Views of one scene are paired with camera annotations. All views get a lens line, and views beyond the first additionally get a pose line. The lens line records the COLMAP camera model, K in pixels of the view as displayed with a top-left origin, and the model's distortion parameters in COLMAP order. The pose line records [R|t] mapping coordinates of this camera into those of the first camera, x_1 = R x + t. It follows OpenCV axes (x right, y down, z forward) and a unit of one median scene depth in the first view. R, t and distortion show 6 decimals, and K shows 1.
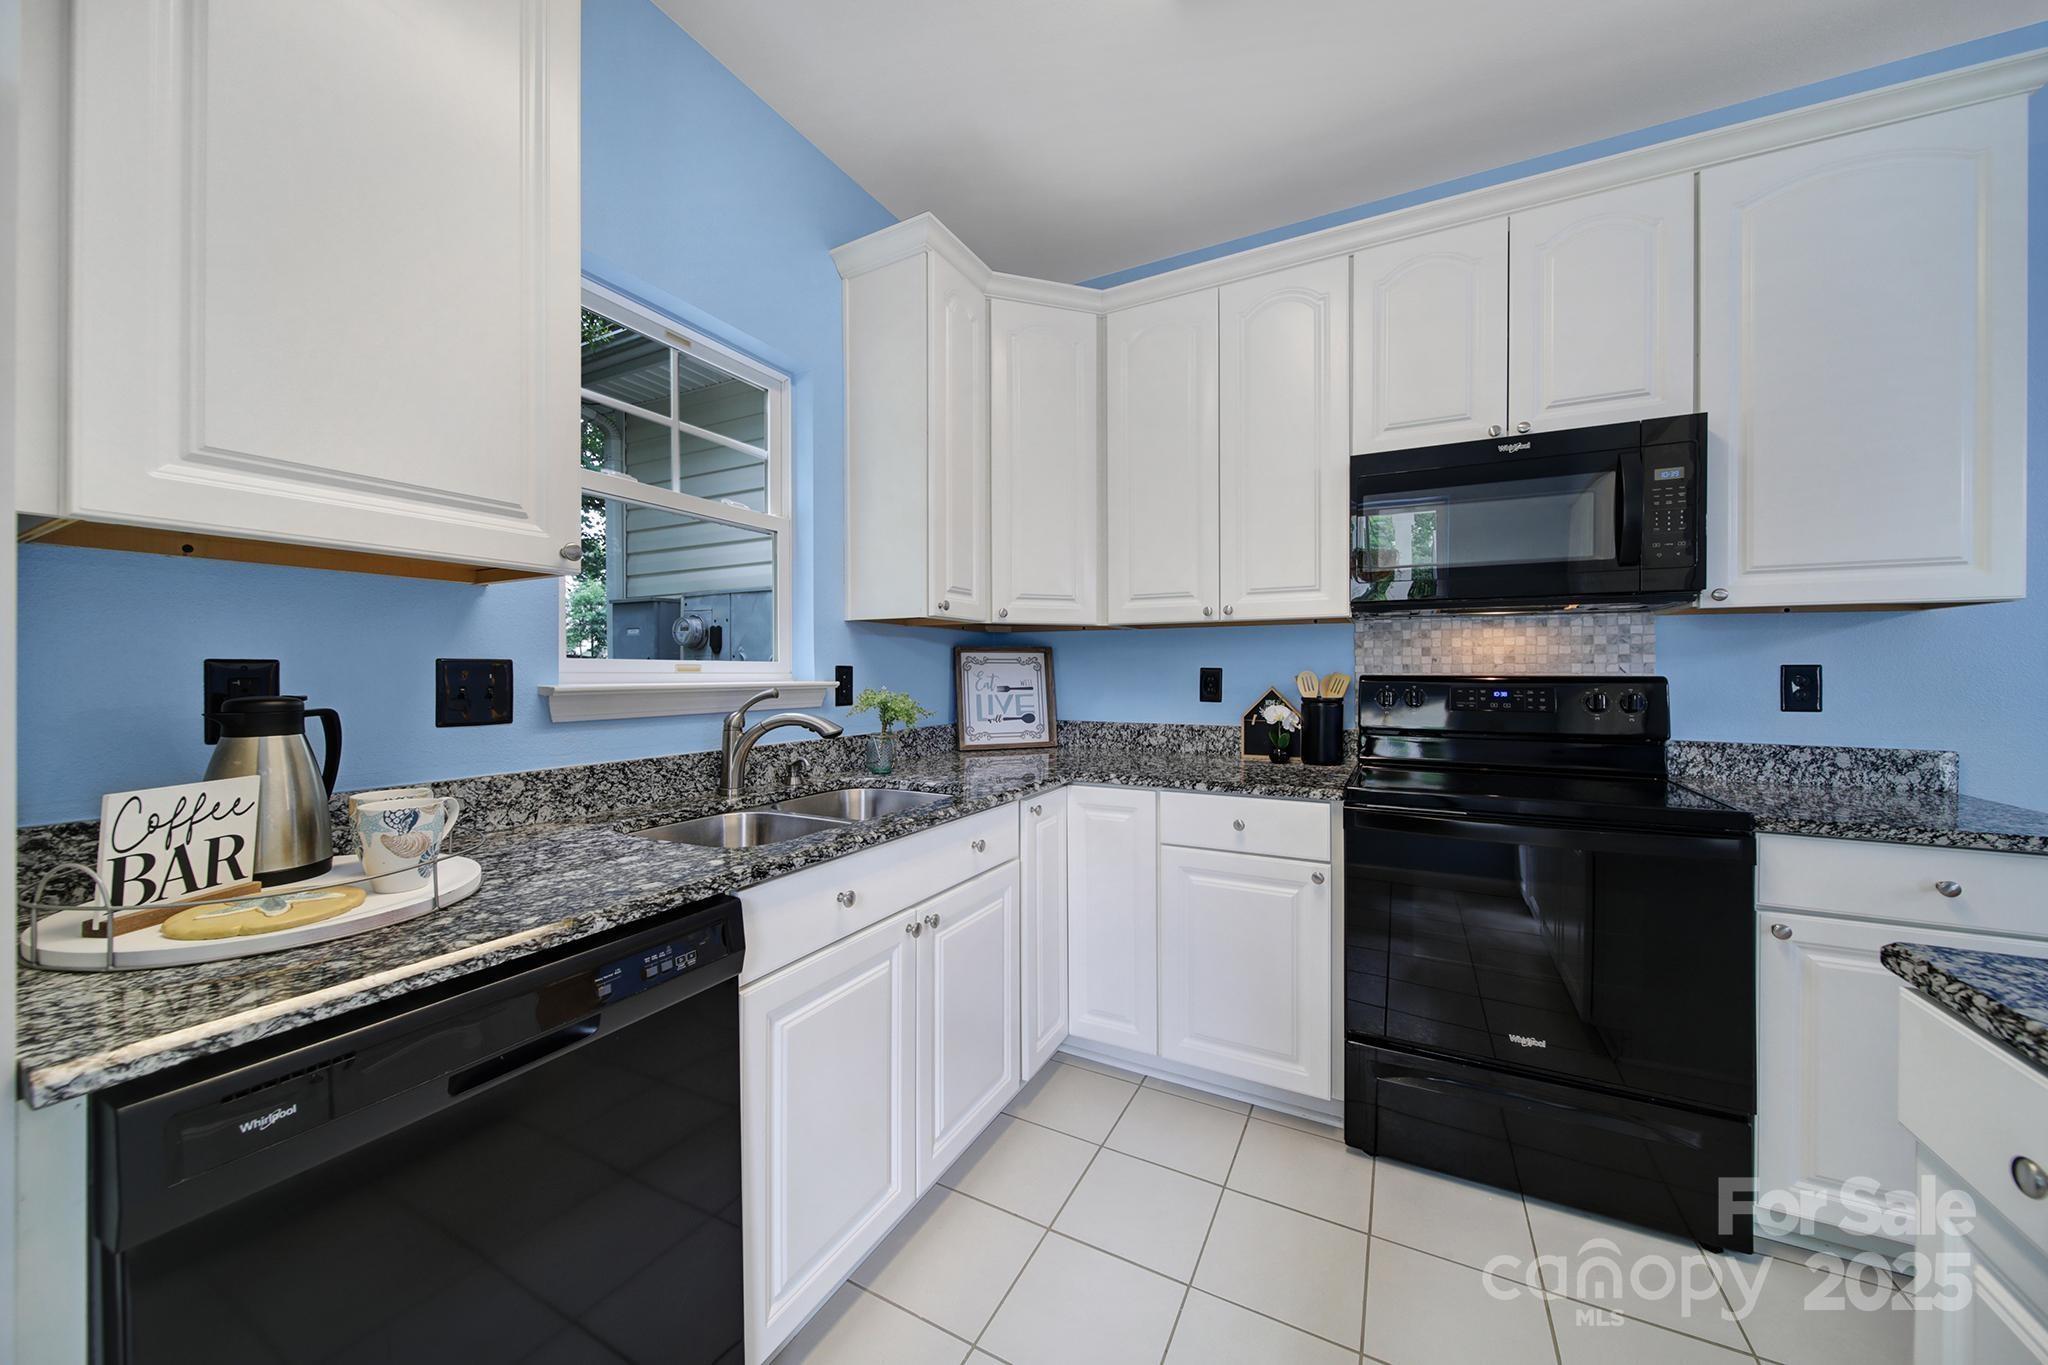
lens RADIAL K [[720.8, 0, 1021.7], [0, 720.8, 670.0], [0, 0, 1]] dist [-0.002380, -0.000312]
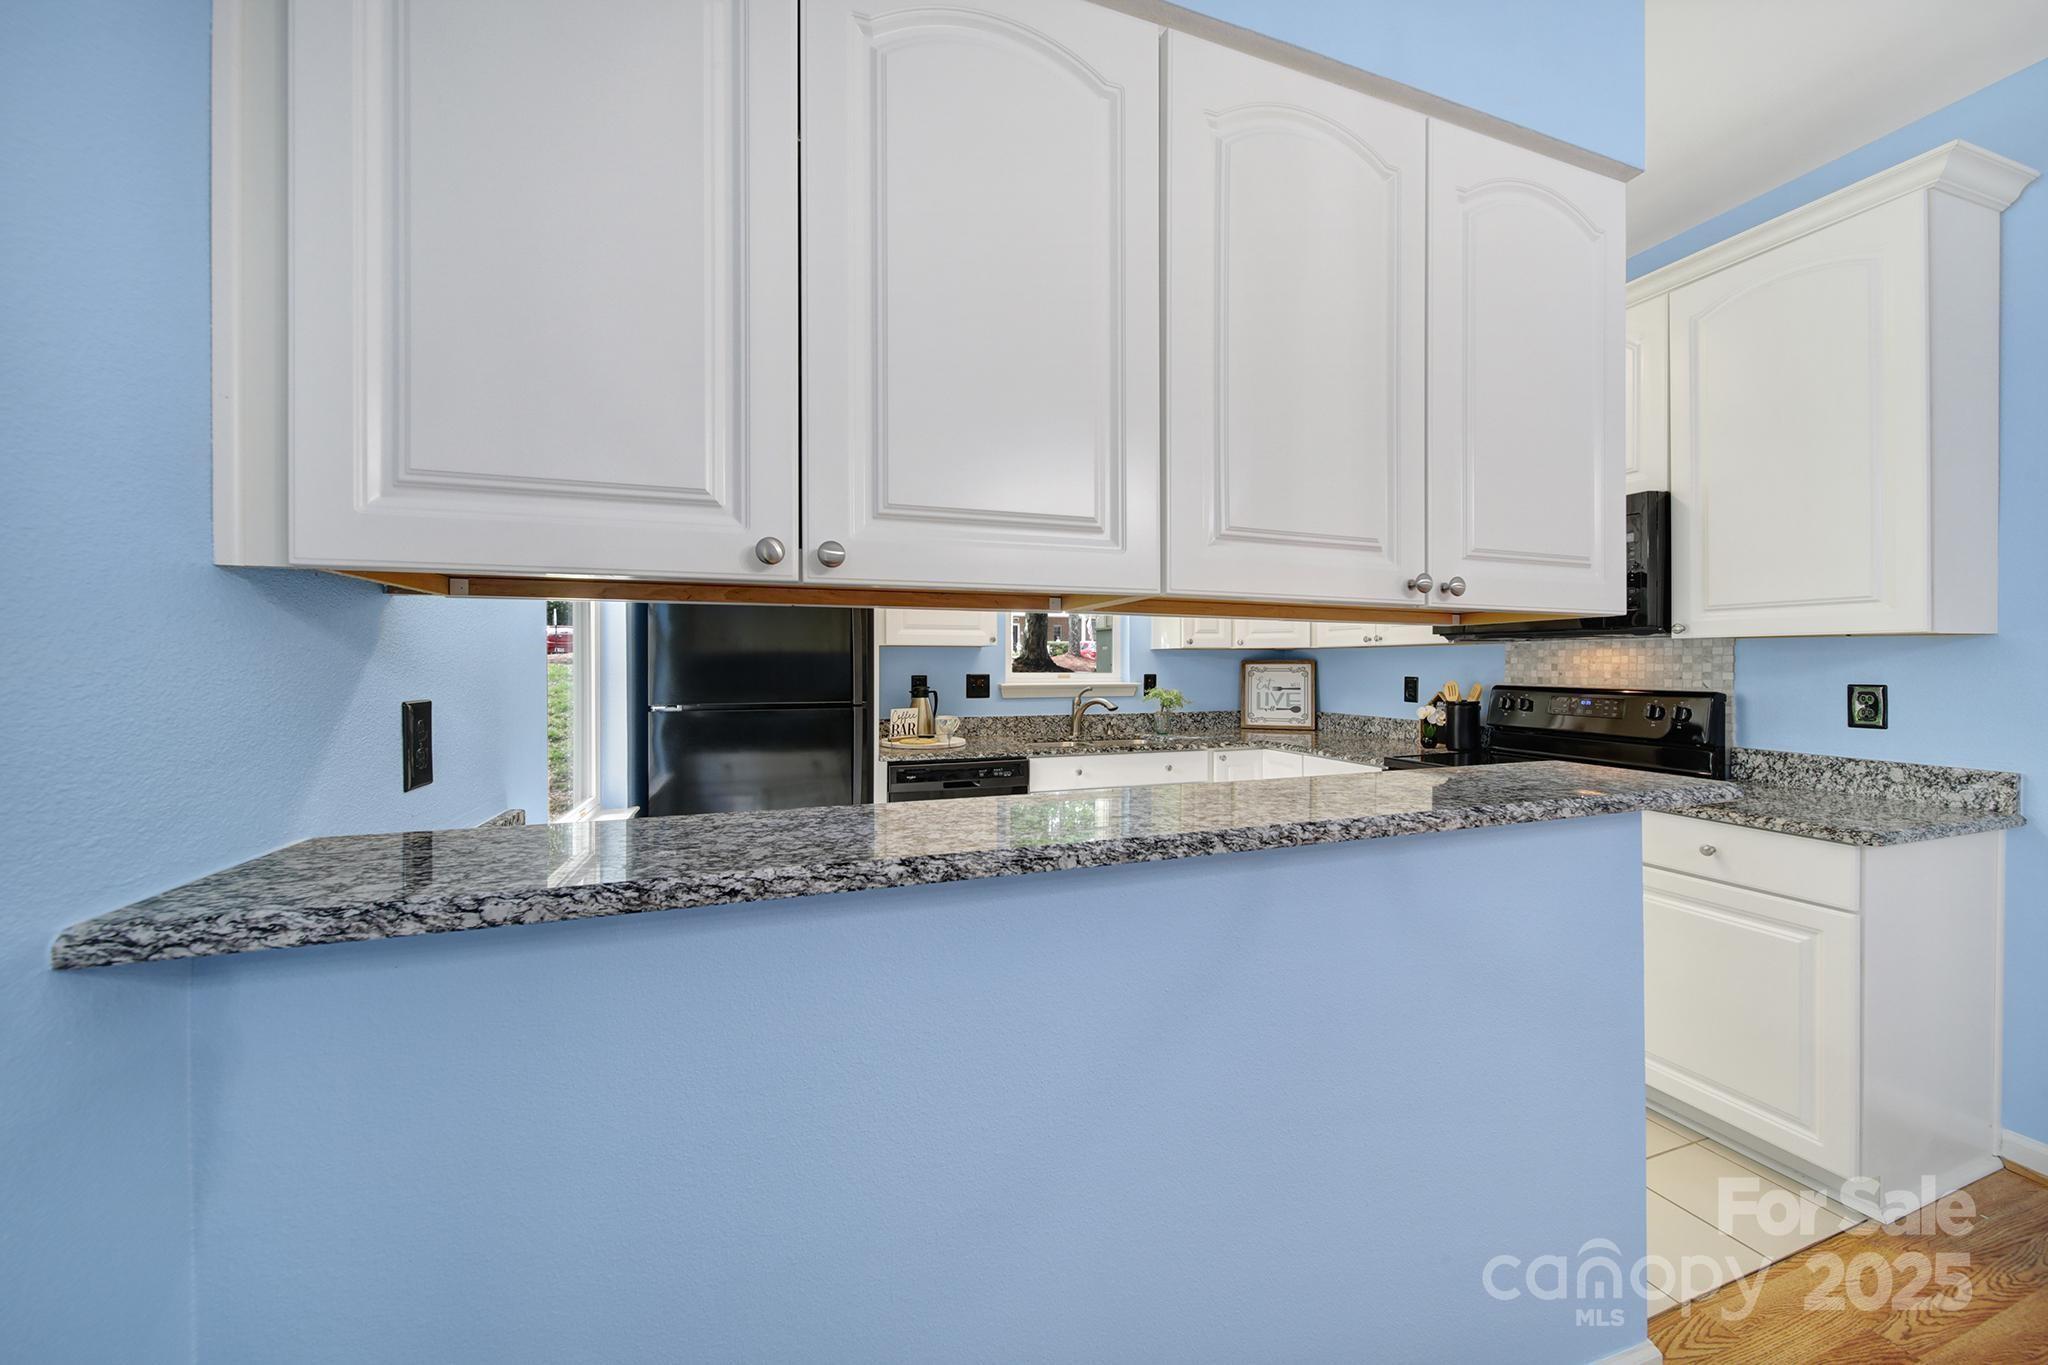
lens RADIAL K [[720.8, 0, 1021.7], [0, 720.8, 670.0], [0, 0, 1]] dist [-0.002380, -0.000312]
pose [[0.731642, 0.005950, -0.681664, 0.854777], [0.001948, 0.999940, 0.010820, -0.041461], [0.681687, -0.009245, 0.731586, -0.622890]]
